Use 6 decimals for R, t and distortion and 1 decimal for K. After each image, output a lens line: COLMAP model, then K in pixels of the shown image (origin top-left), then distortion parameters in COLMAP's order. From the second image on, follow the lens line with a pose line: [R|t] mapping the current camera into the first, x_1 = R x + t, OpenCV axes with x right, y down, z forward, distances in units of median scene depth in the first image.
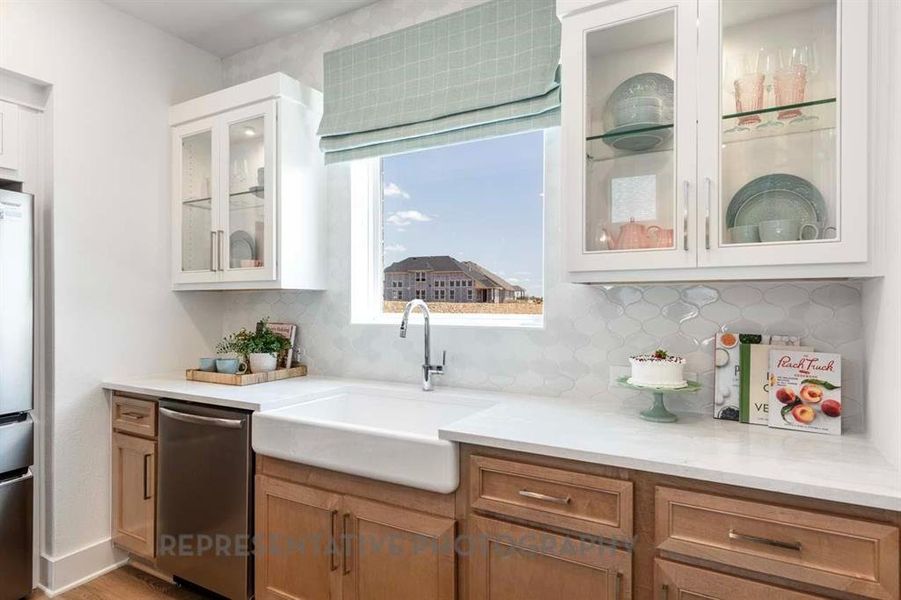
lens RADIAL K [[538.7, 0, 442.4], [0, 538.7, 297.4], [0, 0, 1]] dist [0.016208, 0.000108]
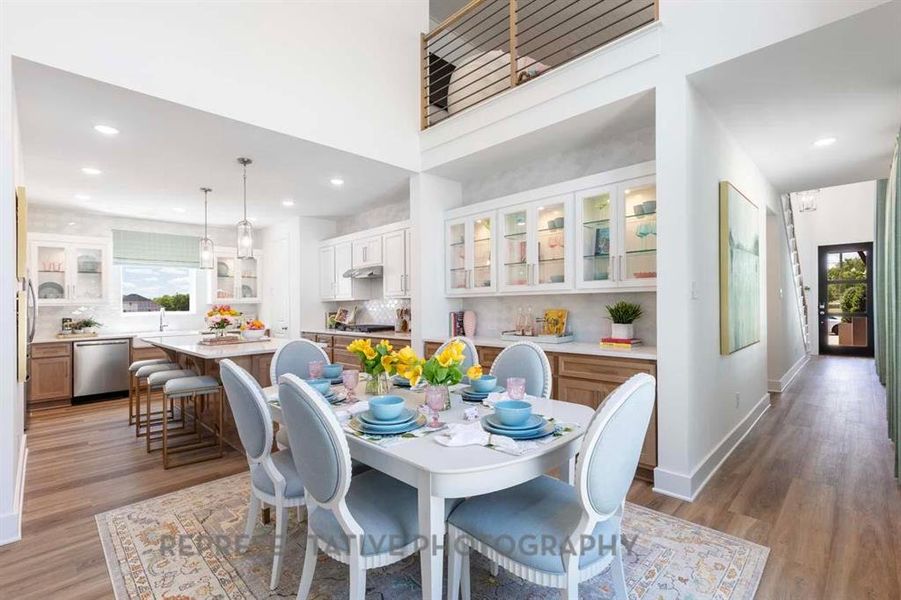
lens RADIAL K [[416.7, 0, 455.3], [0, 416.7, 281.4], [0, 0, 1]] dist [0.020442, 0.000288]
pose [[0.236280, 0.052811, 0.970249, -3.239954], [0.019582, 0.998060, -0.059093, 0.043014], [-0.971488, 0.032961, 0.234788, -2.277094]]
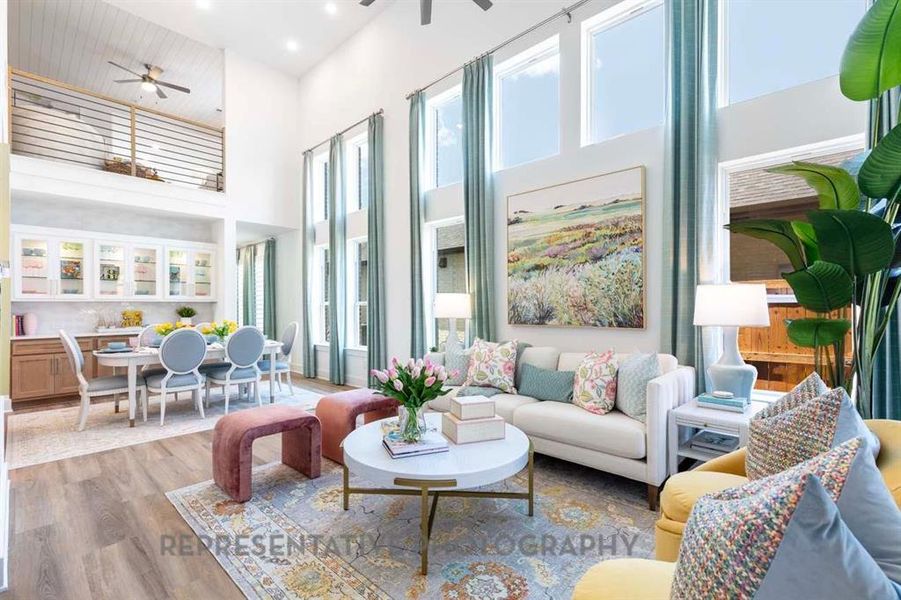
lens RADIAL K [[389.0, 0, 446.9], [0, 389.0, 312.8], [0, 0, 1]] dist [0.002204, -0.000509]
pose [[-0.980516, 0.007630, 0.196289, -4.374956], [0.012155, 0.999687, 0.021858, 0.045062], [-0.196061, 0.023818, -0.980302, 0.832806]]
